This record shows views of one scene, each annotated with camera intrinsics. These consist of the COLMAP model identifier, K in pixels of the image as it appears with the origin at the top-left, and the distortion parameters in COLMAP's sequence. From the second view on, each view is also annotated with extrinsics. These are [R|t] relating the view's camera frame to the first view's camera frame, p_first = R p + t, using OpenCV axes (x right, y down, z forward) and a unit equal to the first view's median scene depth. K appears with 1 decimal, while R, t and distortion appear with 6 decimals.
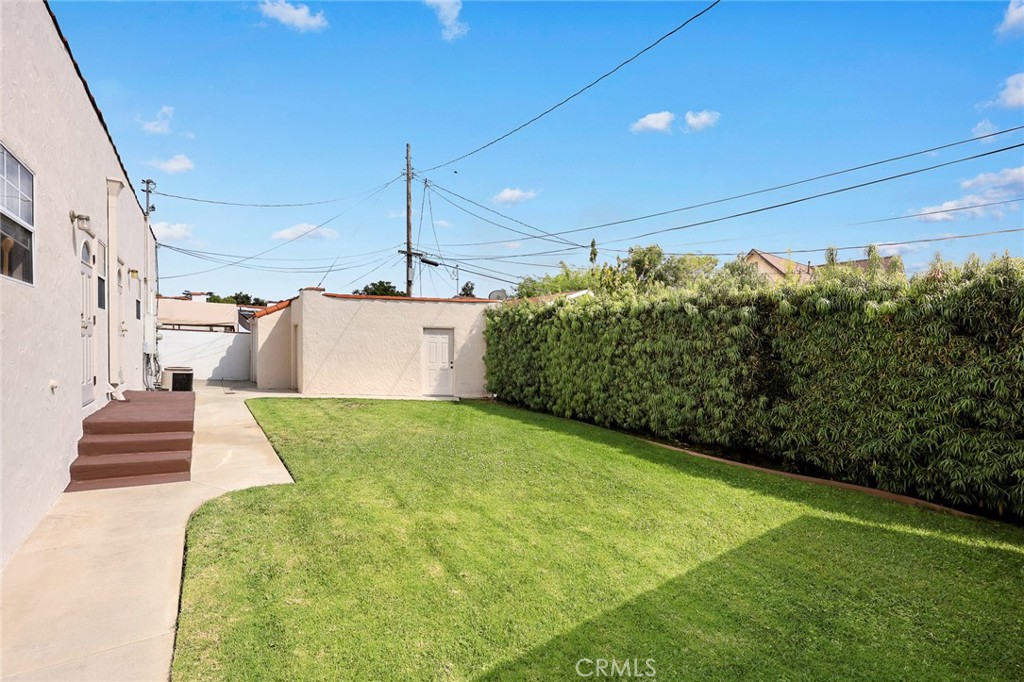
lens RADIAL K [[412.8, 0, 512.7], [0, 412.8, 342.5], [0, 0, 1]] dist [0.000909, 0.000378]
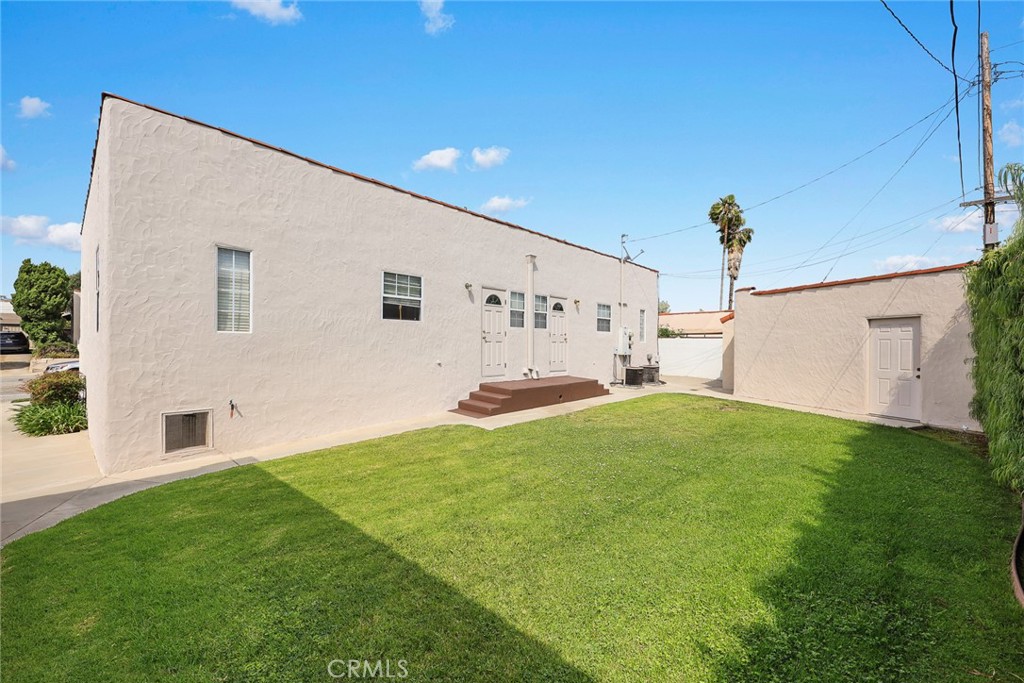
lens RADIAL K [[412.8, 0, 512.7], [0, 412.8, 343.0], [0, 0, 1]] dist [0.000909, 0.000378]
pose [[0.218110, -0.032729, -0.975375, 0.347273], [0.014151, 0.999438, -0.030372, 0.018702], [0.975822, -0.007178, 0.218451, 0.248121]]
